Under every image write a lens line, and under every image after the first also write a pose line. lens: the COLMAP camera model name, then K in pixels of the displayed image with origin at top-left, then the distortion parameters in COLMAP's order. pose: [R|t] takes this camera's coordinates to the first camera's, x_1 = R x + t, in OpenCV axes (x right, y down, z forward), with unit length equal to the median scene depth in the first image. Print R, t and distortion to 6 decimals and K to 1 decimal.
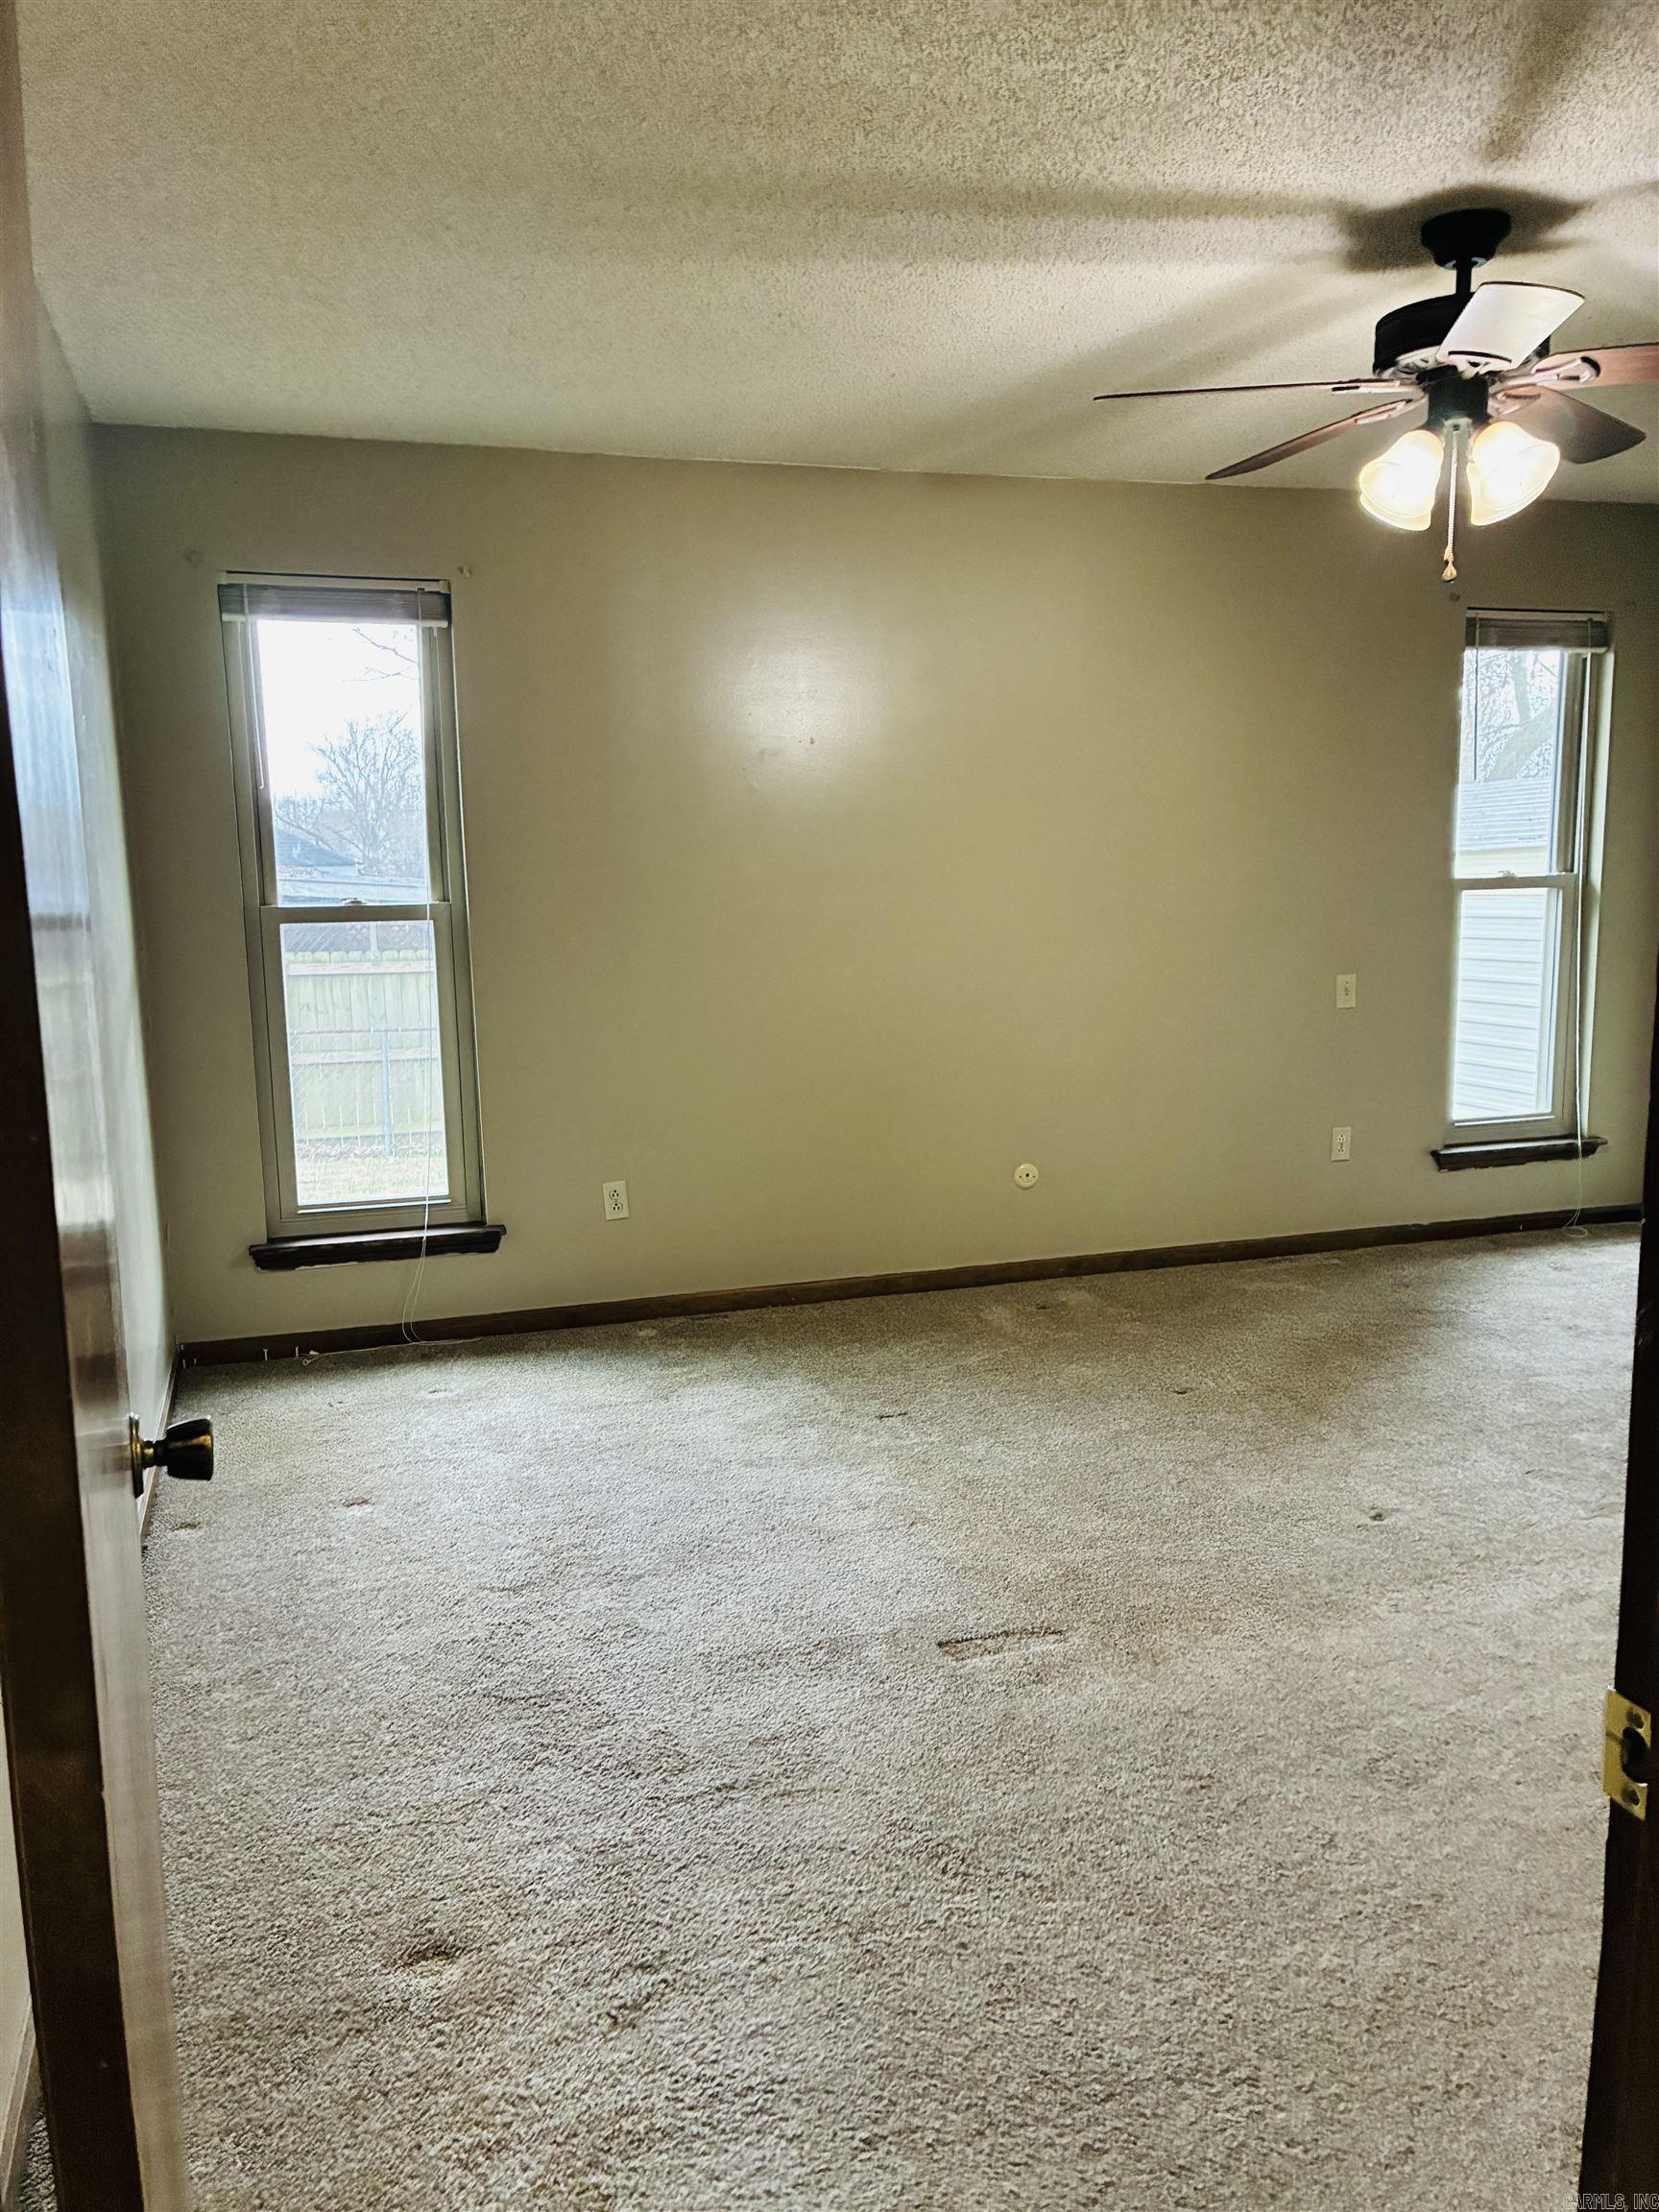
lens RADIAL K [[1682.6, 0, 822.4], [0, 1682.6, 1157.8], [0, 0, 1]] dist [0.065330, -0.081531]
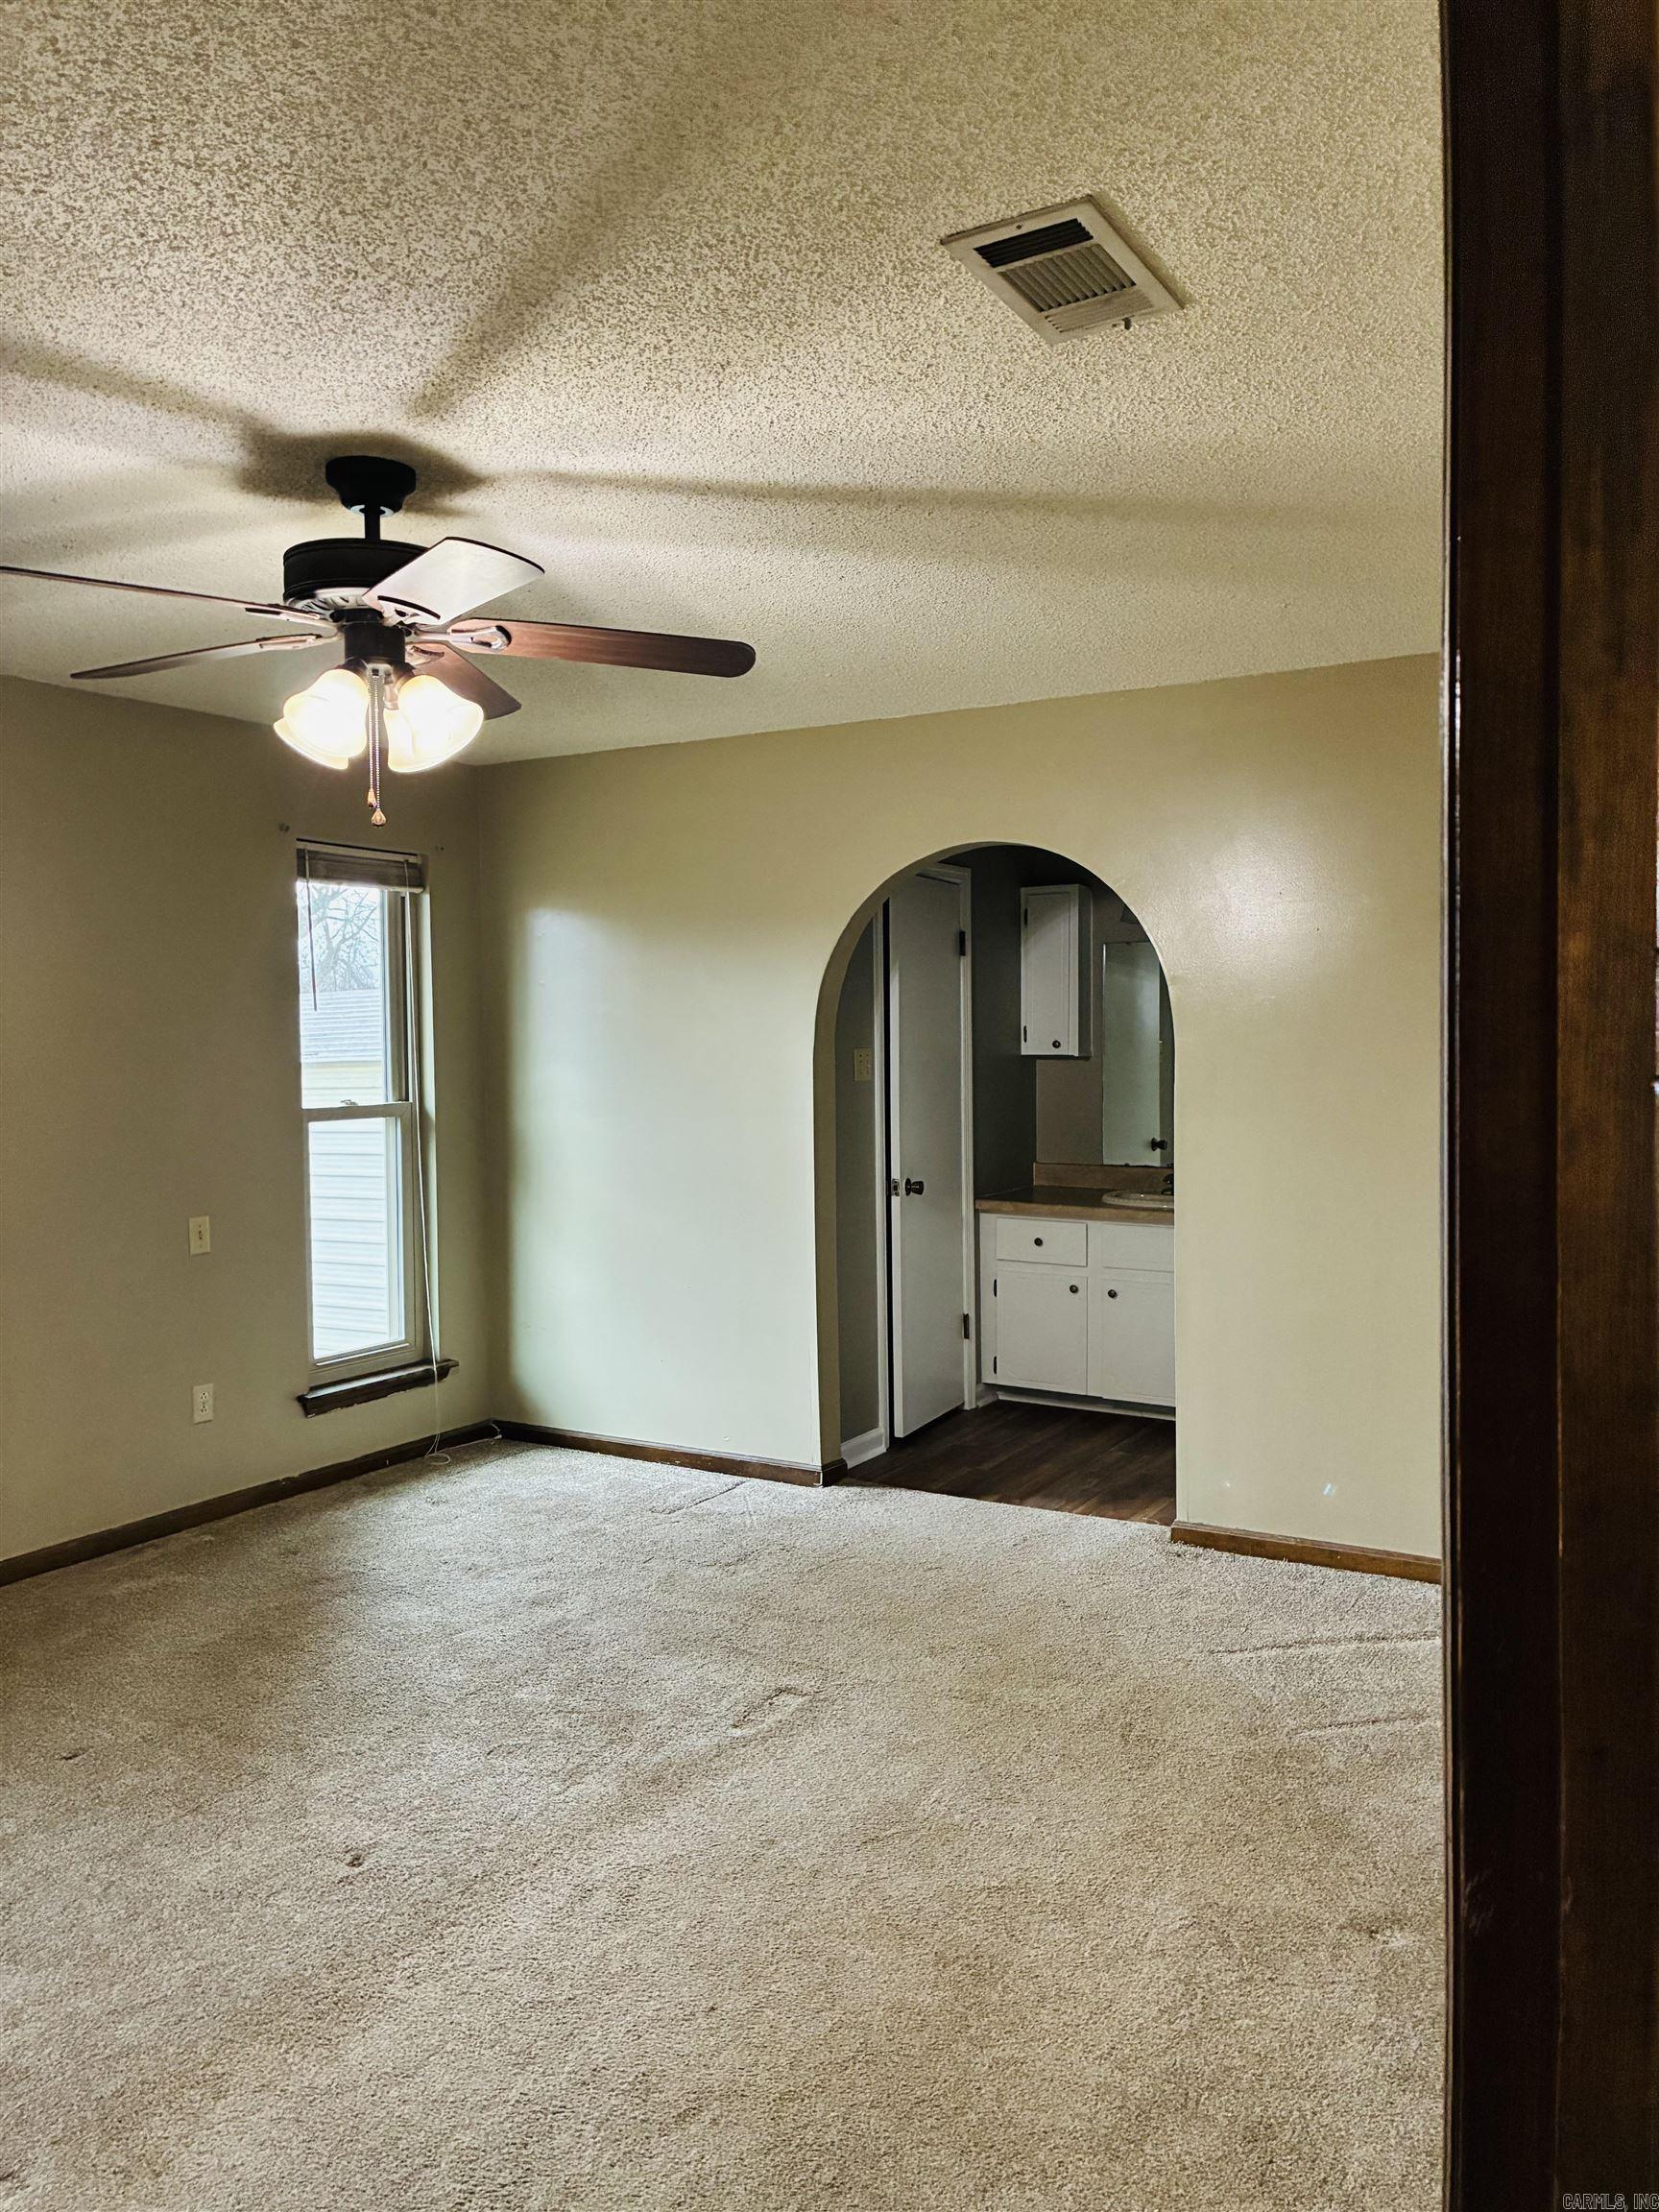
lens RADIAL K [[1682.6, 0, 827.9], [0, 1682.6, 1112.5], [0, 0, 1]] dist [0.065330, -0.081531]
pose [[0.748234, -0.021623, 0.663082, -0.060128], [0.114583, 0.988661, -0.097057, -0.054188], [-0.653465, 0.148599, 0.742228, 0.141012]]
